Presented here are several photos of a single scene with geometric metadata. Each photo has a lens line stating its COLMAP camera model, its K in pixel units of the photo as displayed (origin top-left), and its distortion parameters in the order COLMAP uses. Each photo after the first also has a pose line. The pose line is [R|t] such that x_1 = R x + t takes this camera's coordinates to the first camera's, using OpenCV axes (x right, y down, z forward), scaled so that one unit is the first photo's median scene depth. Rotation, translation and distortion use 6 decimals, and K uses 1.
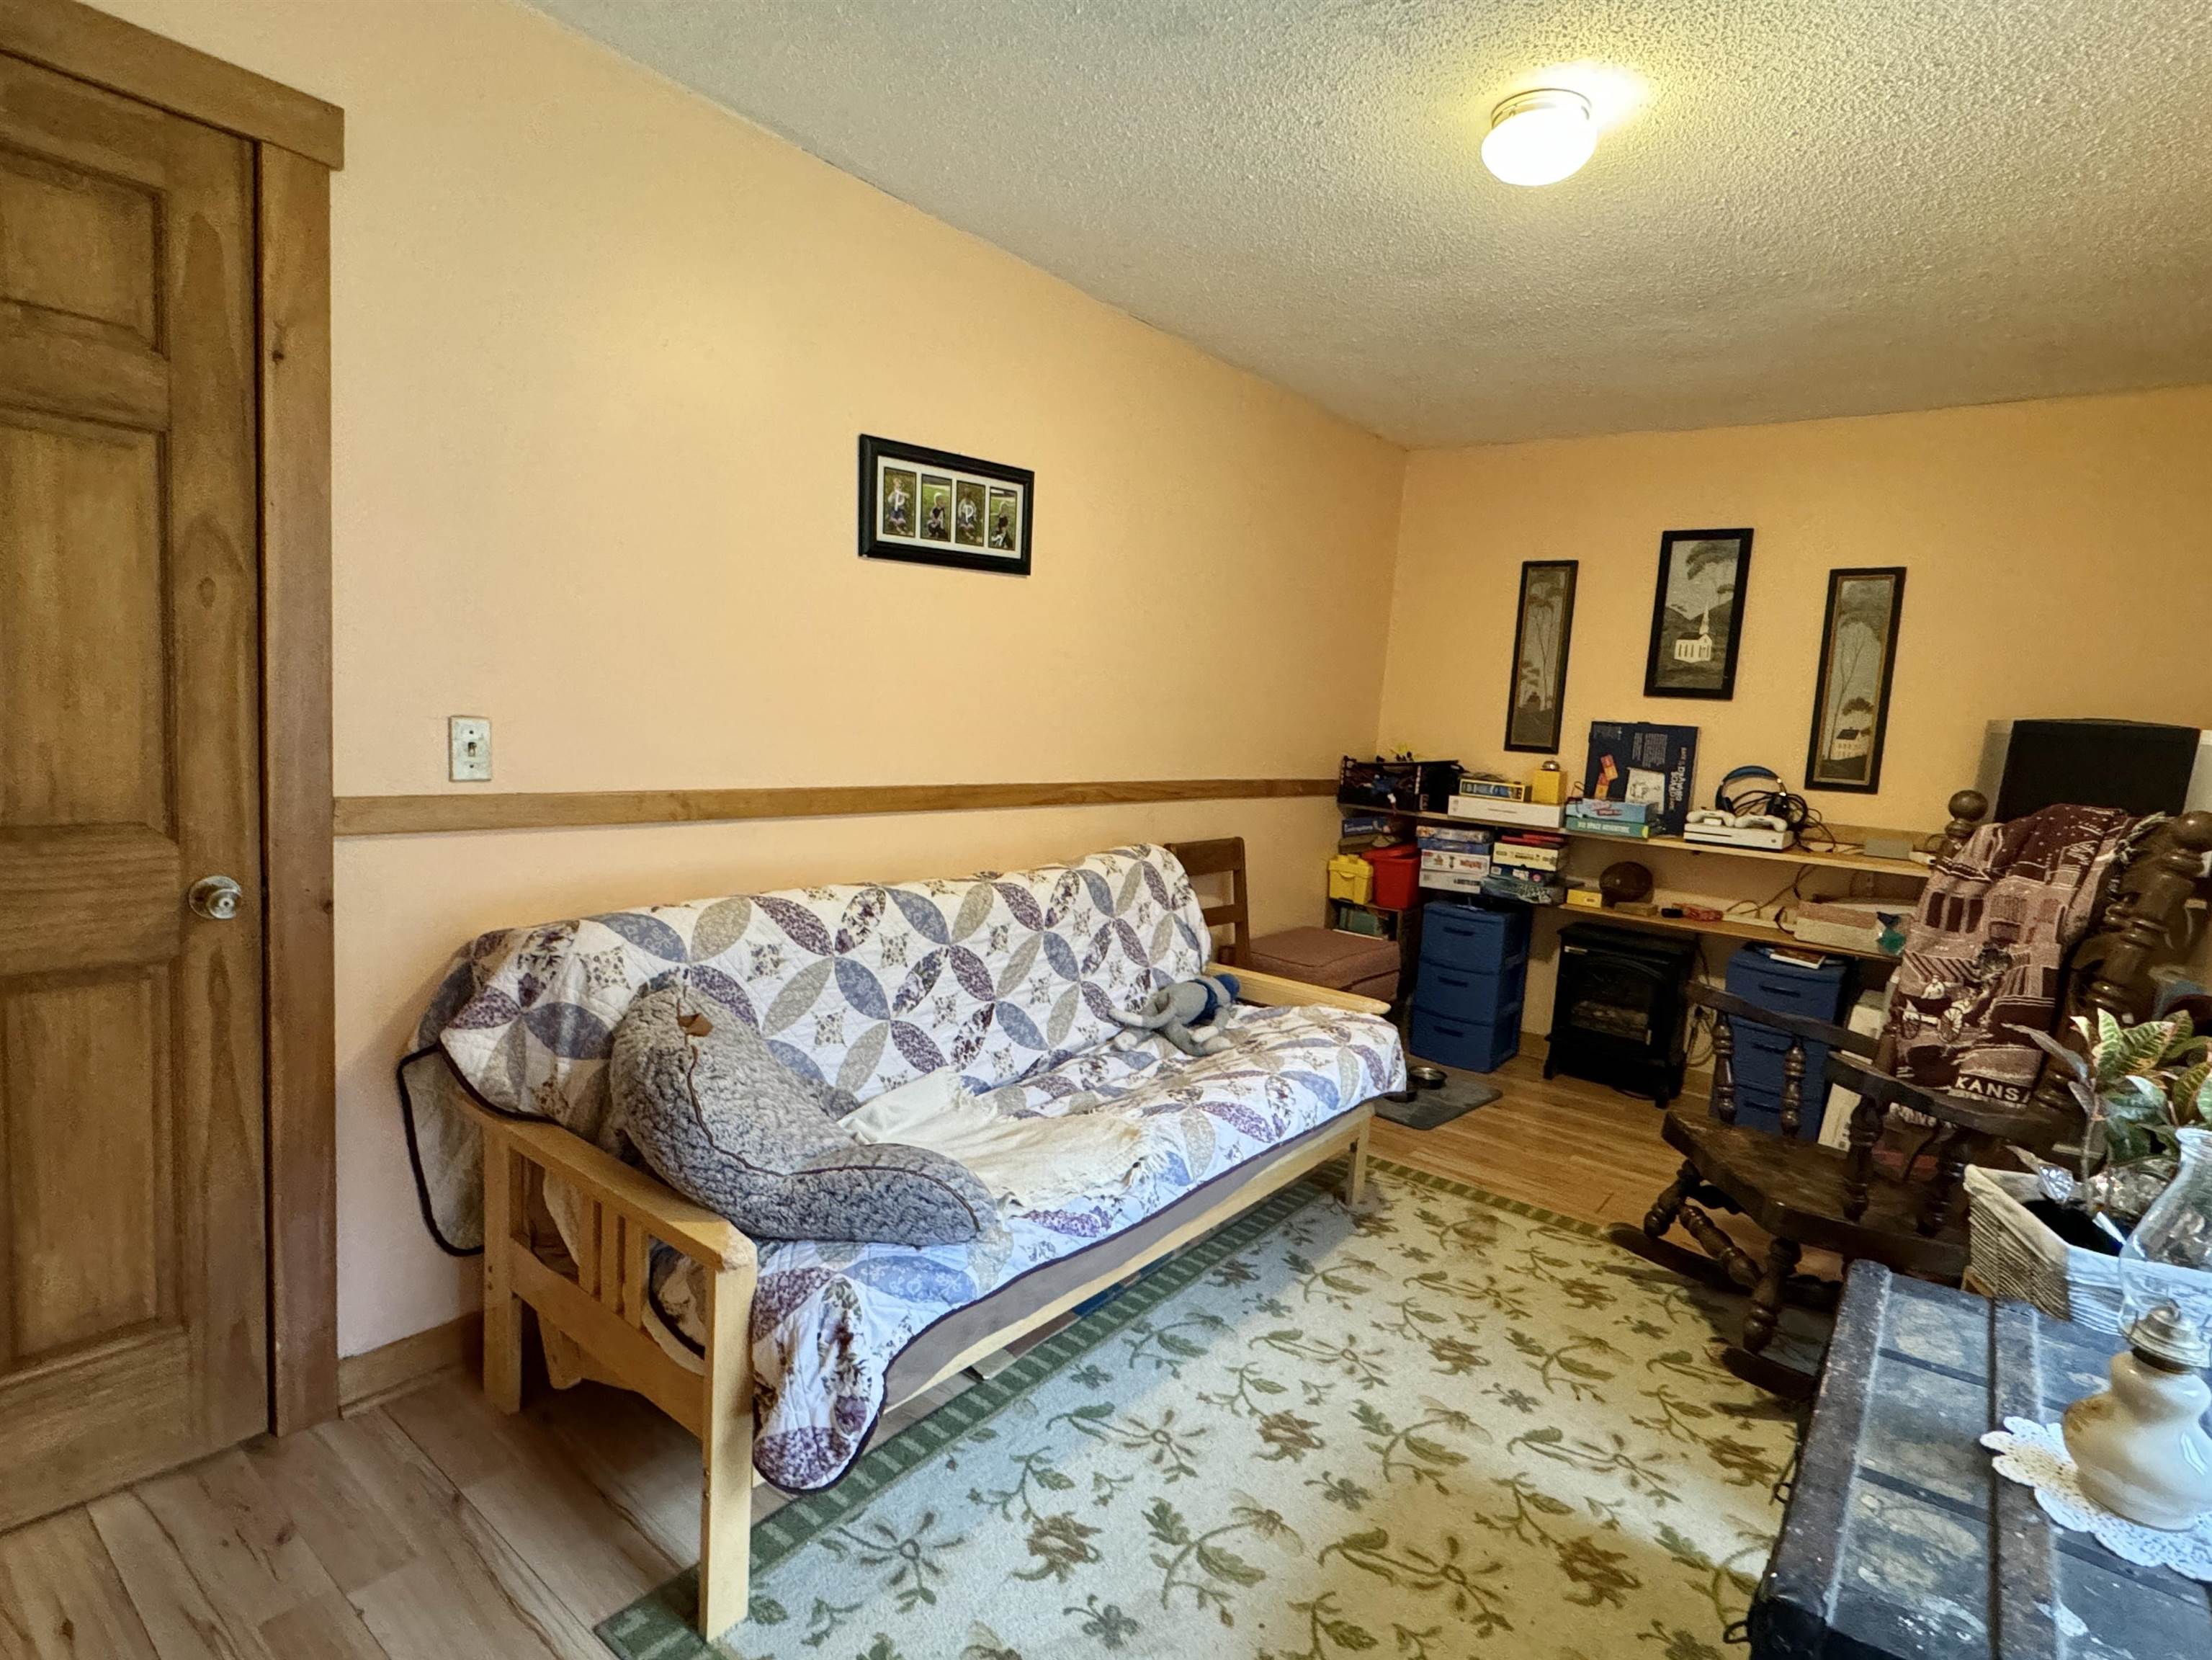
lens RADIAL K [[1150.1, 0, 1104.7], [0, 1150.1, 820.7], [0, 0, 1]] dist [0.001062, -0.000775]
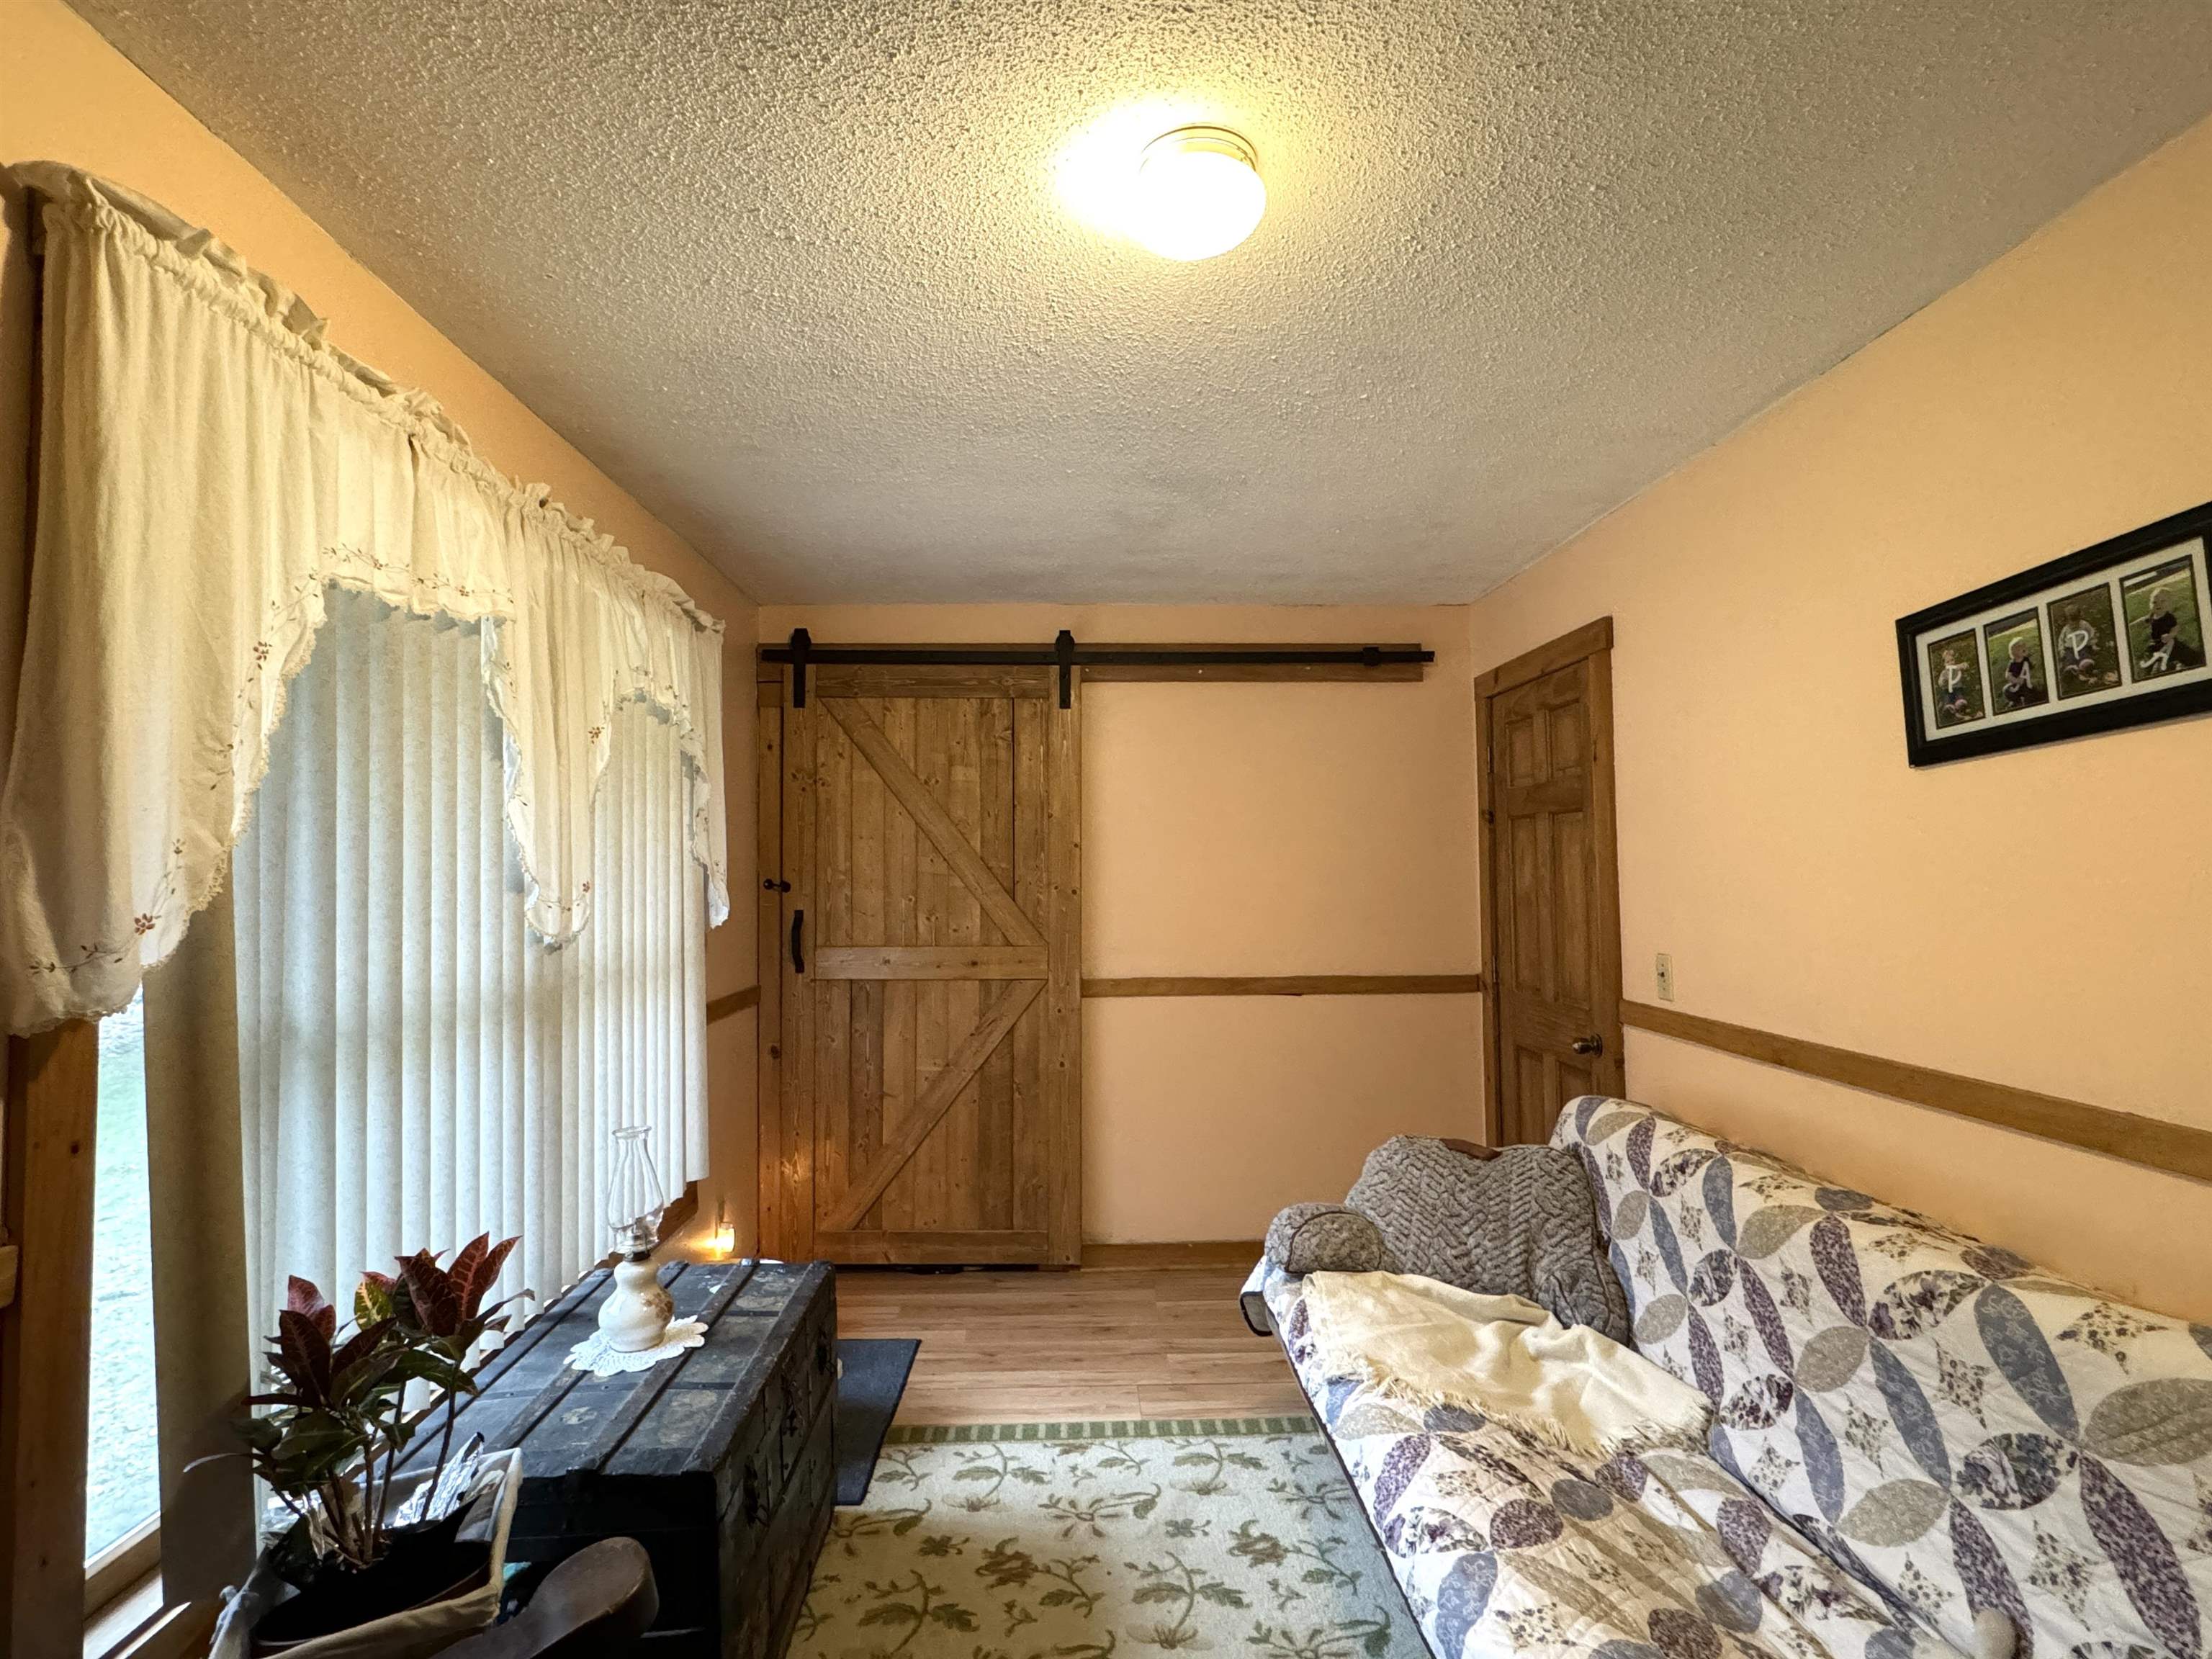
lens RADIAL K [[1070.1, 0, 1100.7], [0, 1070.1, 817.1], [0, 0, 1]] dist [0.000810, 0.000042]
pose [[-0.765045, -0.095128, -0.636912, 0.637508], [-0.109627, 0.993832, -0.016755, -0.119248], [0.634577, 0.057005, -0.770754, 1.160976]]
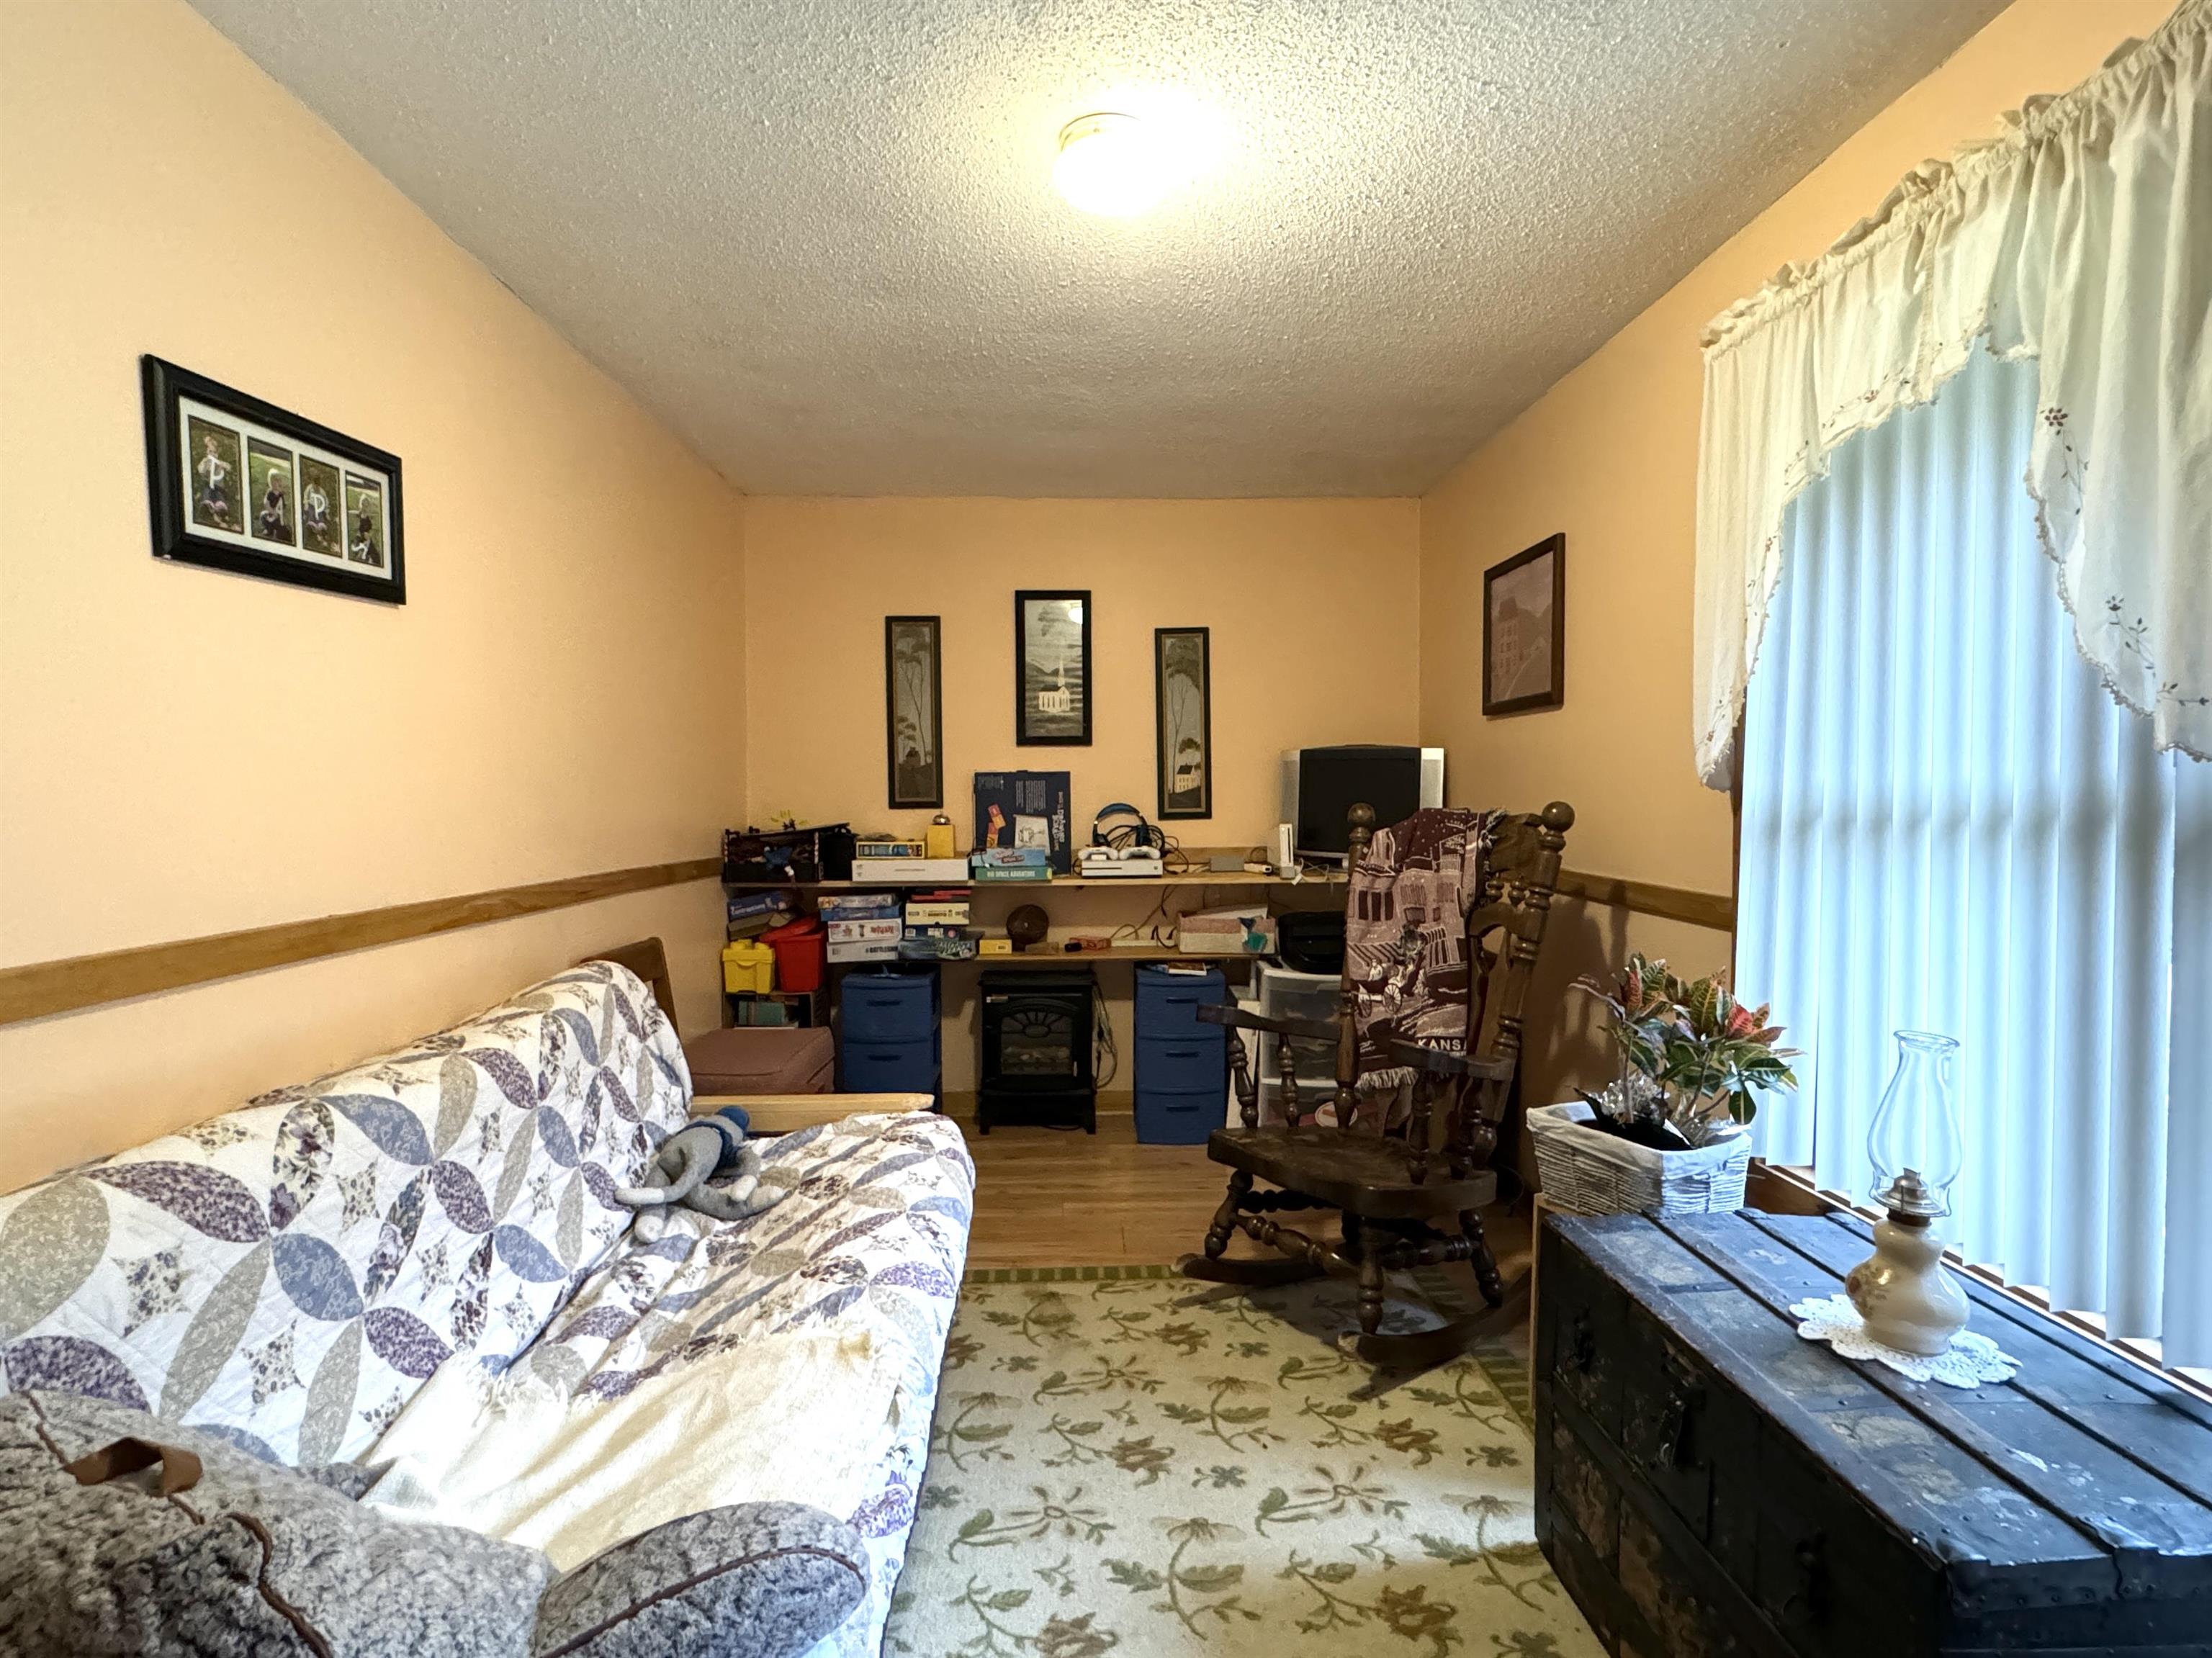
lens RADIAL K [[1149.8, 0, 1104.7], [0, 1149.8, 819.7], [0, 0, 1]] dist [0.001062, -0.000775]
pose [[0.764648, -0.084915, 0.638829, -0.220301], [0.123780, 0.992176, -0.016275, -0.022638], [-0.632449, 0.091519, 0.769176, 0.231463]]
